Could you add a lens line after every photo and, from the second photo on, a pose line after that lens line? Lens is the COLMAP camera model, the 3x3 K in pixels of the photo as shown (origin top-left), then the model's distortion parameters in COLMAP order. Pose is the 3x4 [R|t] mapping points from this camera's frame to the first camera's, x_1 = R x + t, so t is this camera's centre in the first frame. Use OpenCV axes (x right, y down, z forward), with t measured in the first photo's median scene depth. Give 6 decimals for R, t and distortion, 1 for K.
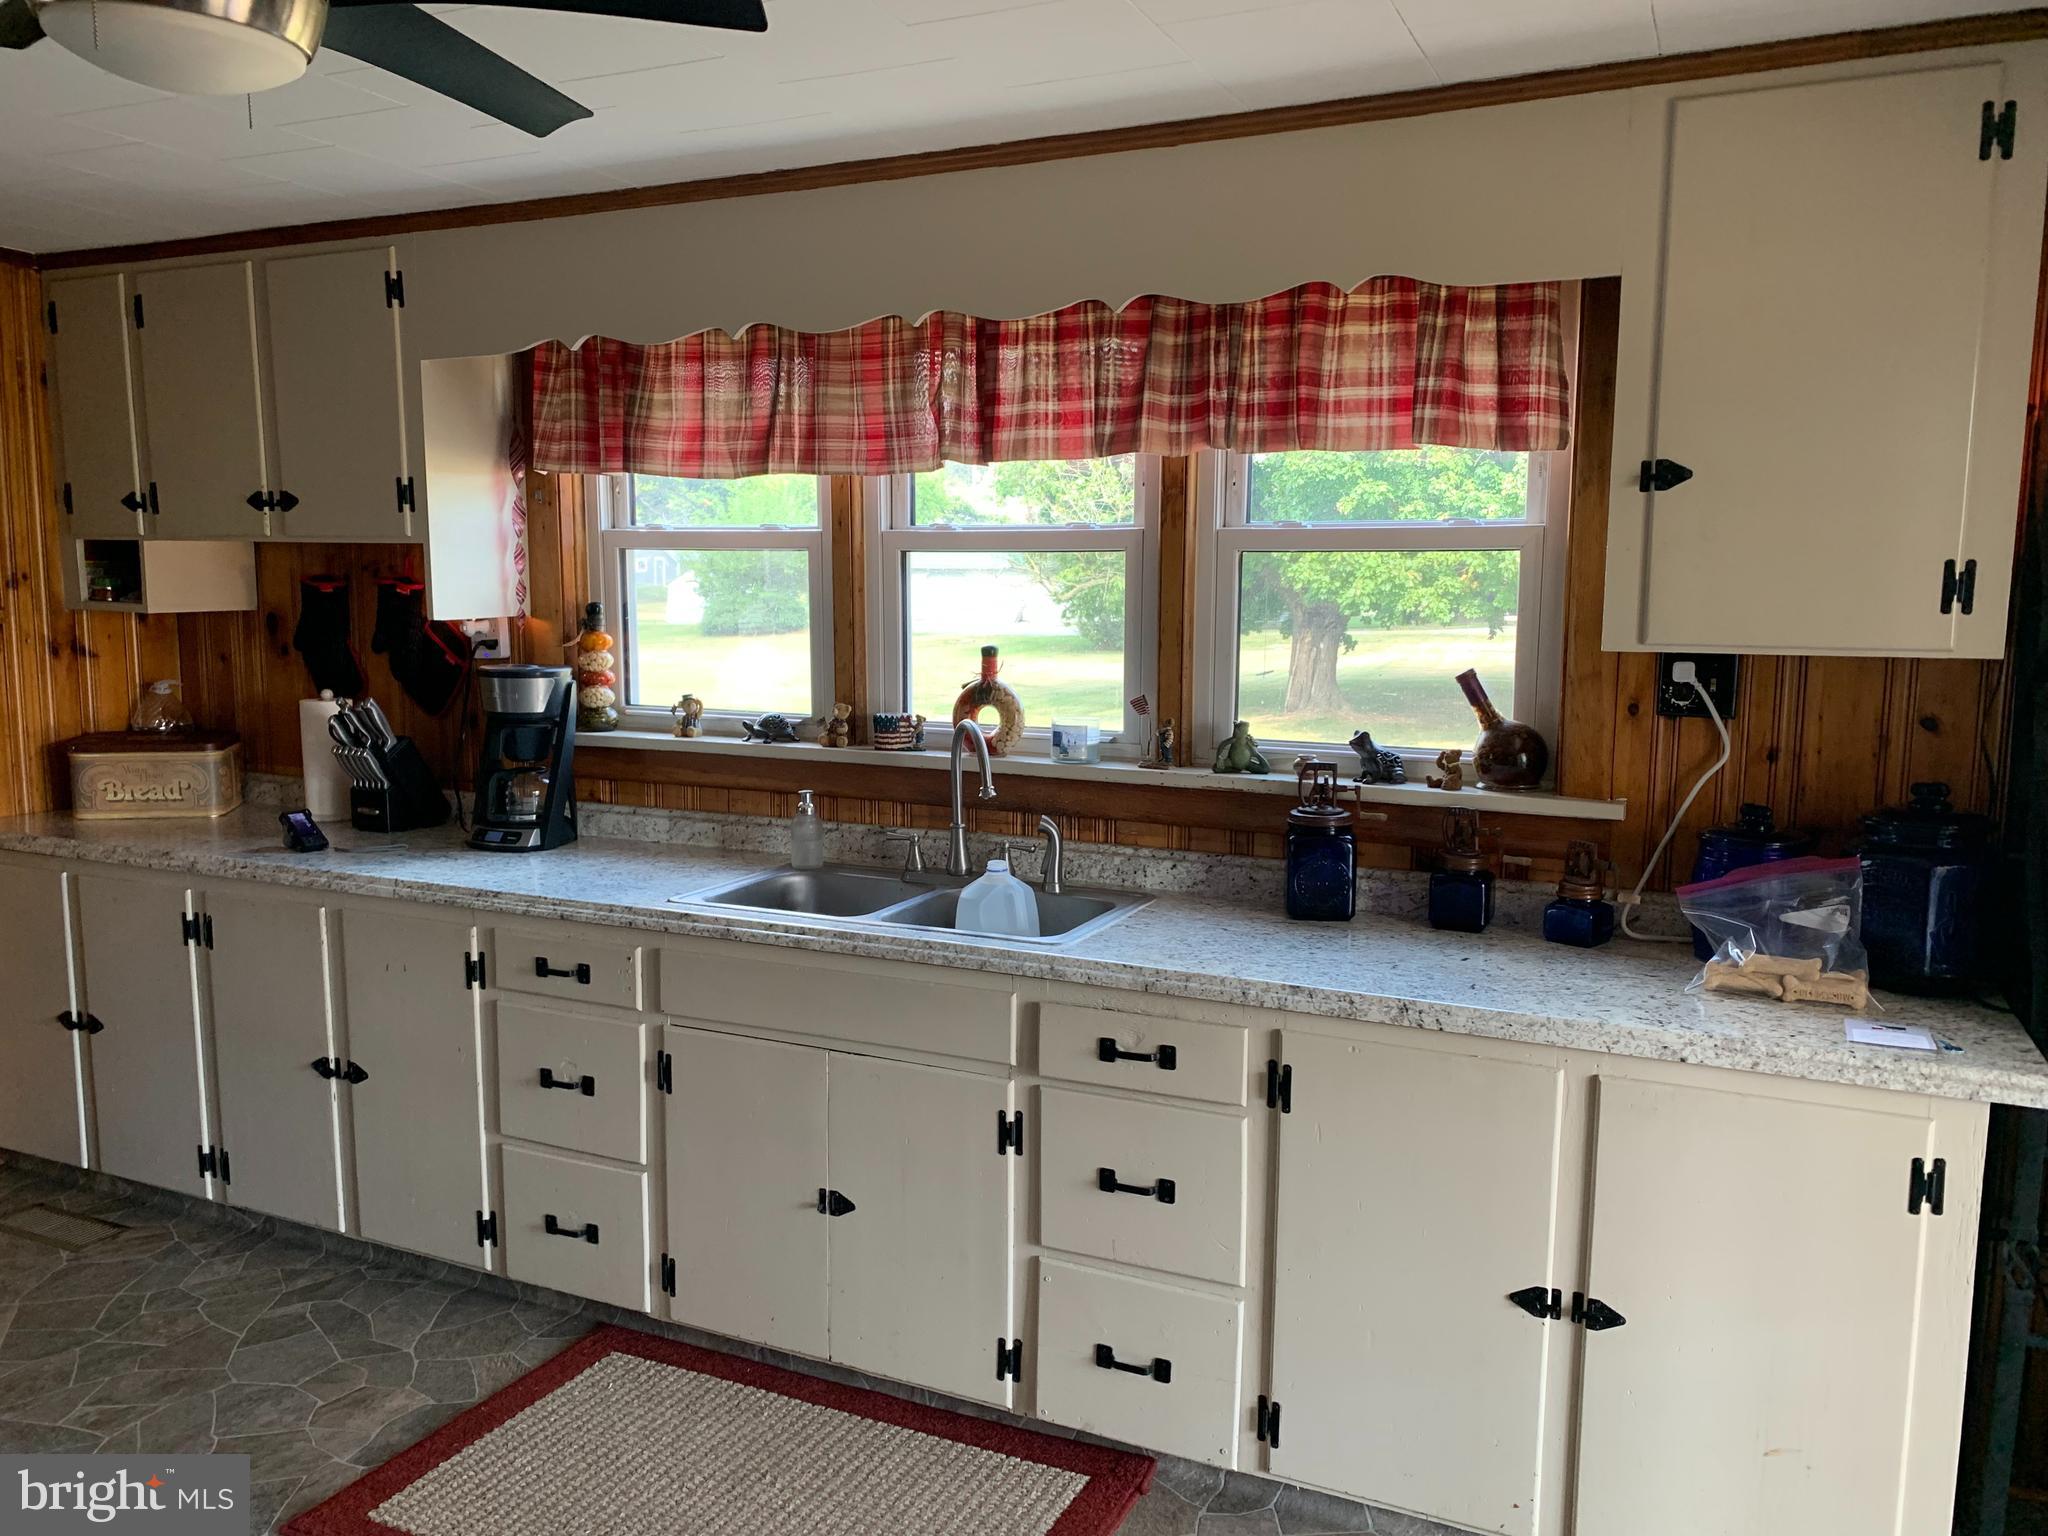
lens RADIAL K [[1577.2, 0, 1043.0], [0, 1577.2, 771.4], [0, 0, 1]] dist [0.003747, -0.007484]
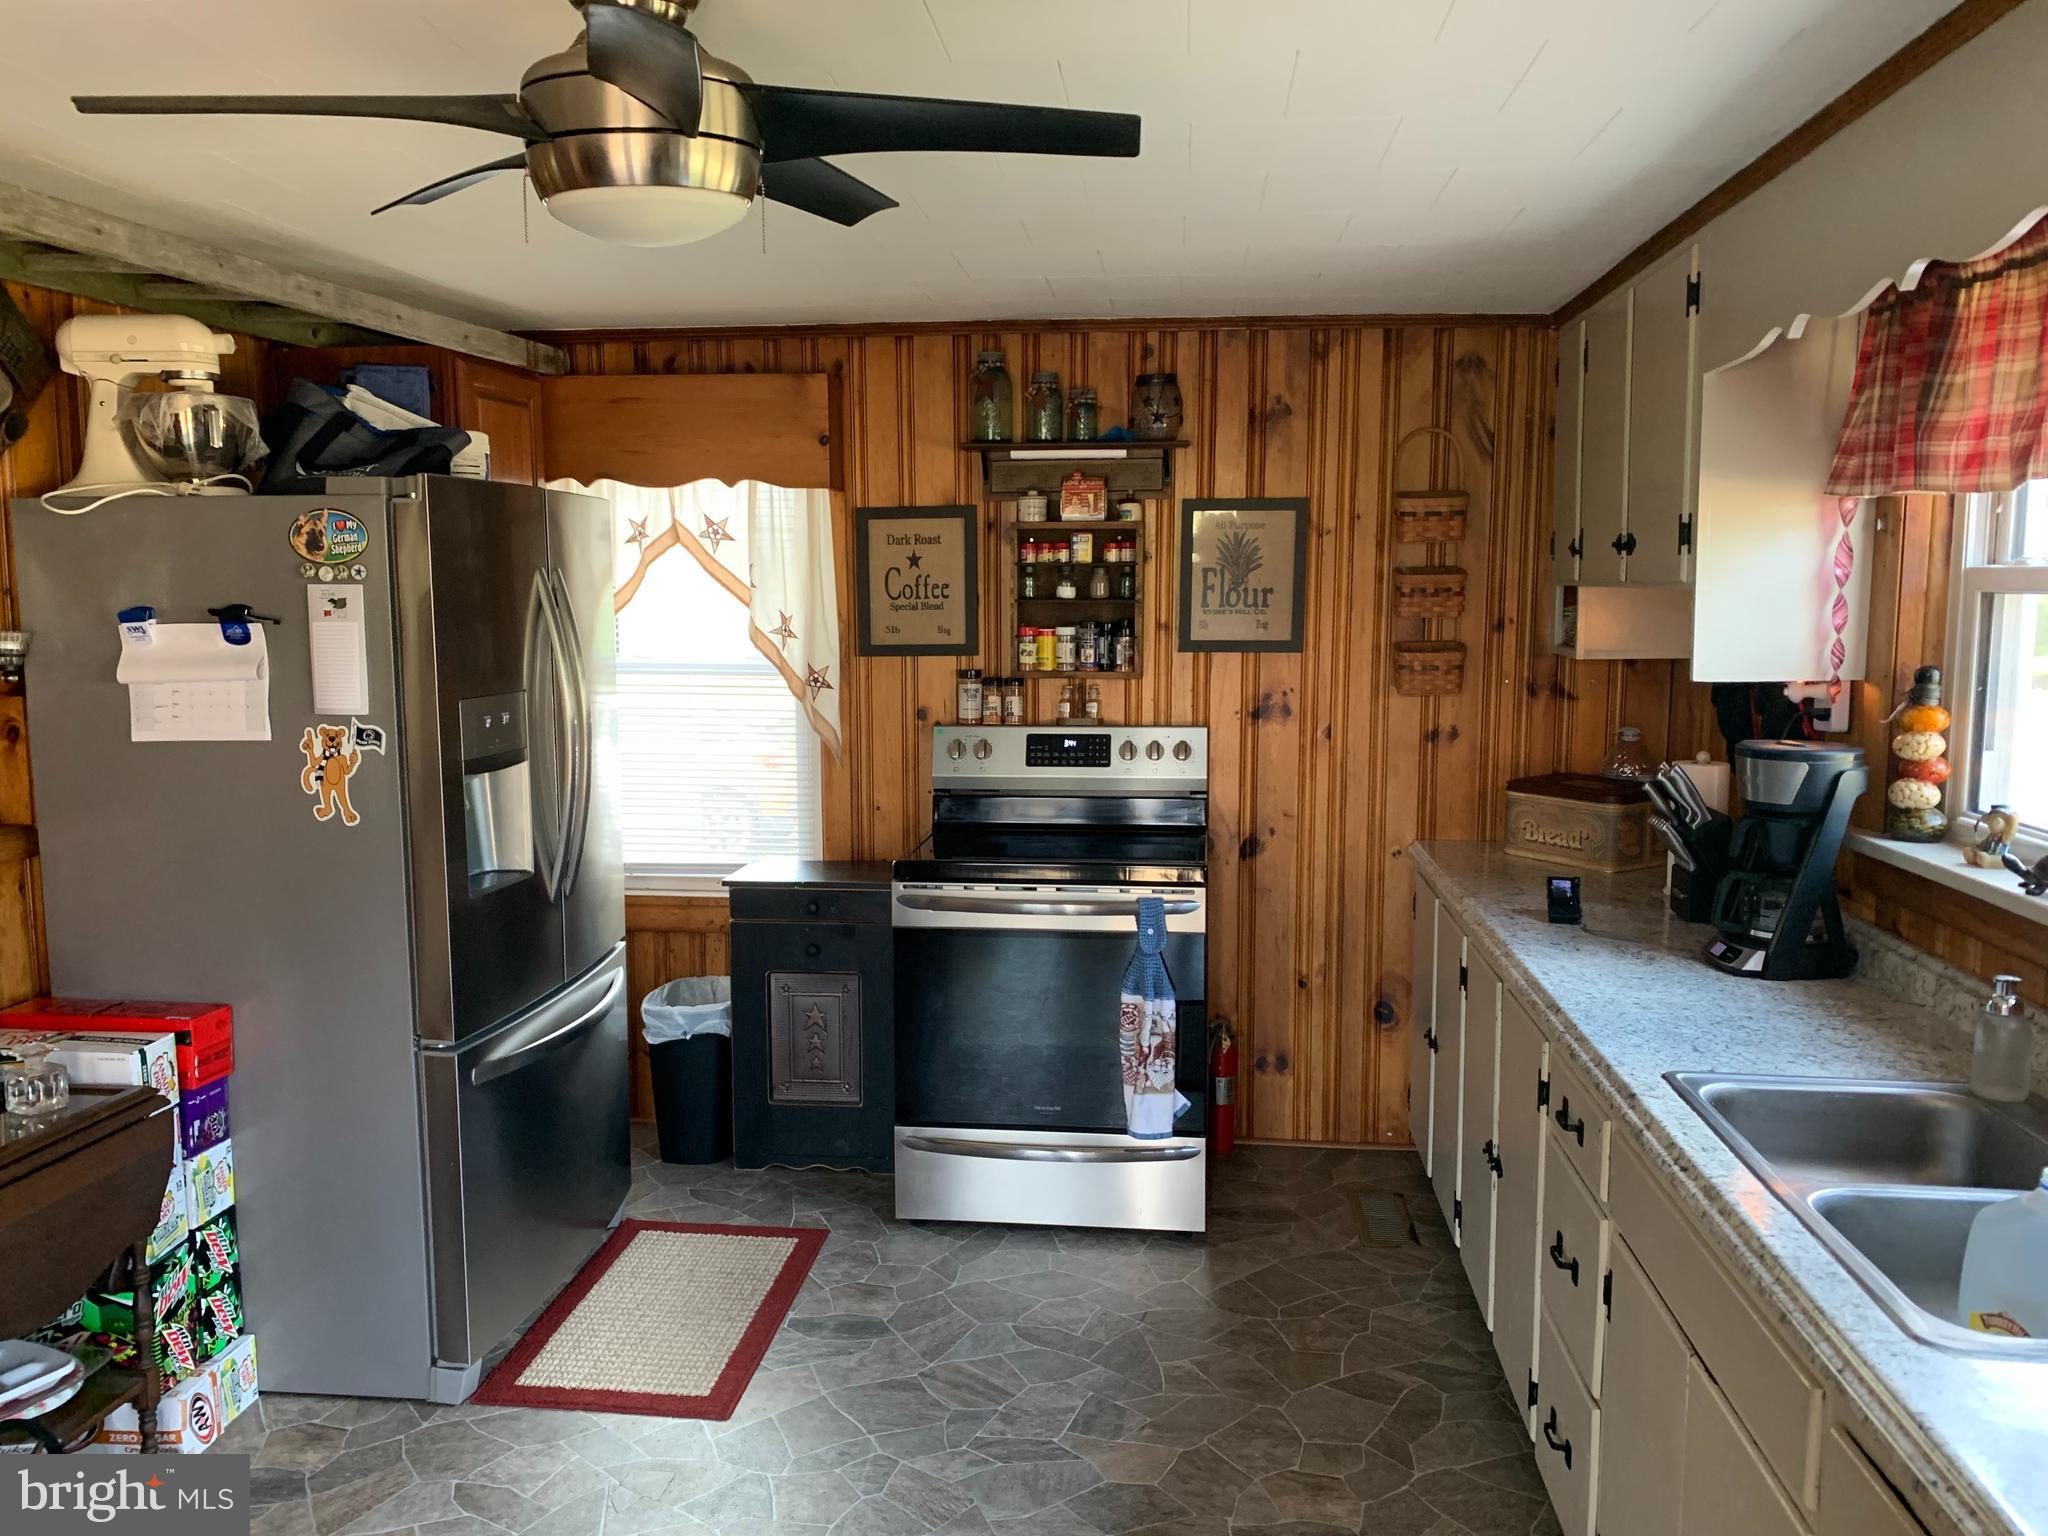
lens RADIAL K [[1600.3, 0, 1024.0], [0, 1600.3, 768.0], [0, 0, 1]] dist [0.000842, -0.000289]
pose [[0.295640, 0.100257, -0.950024, 0.306747], [-0.118276, 0.990668, 0.067739, -0.061757], [0.947949, 0.092339, 0.304739, 0.382652]]
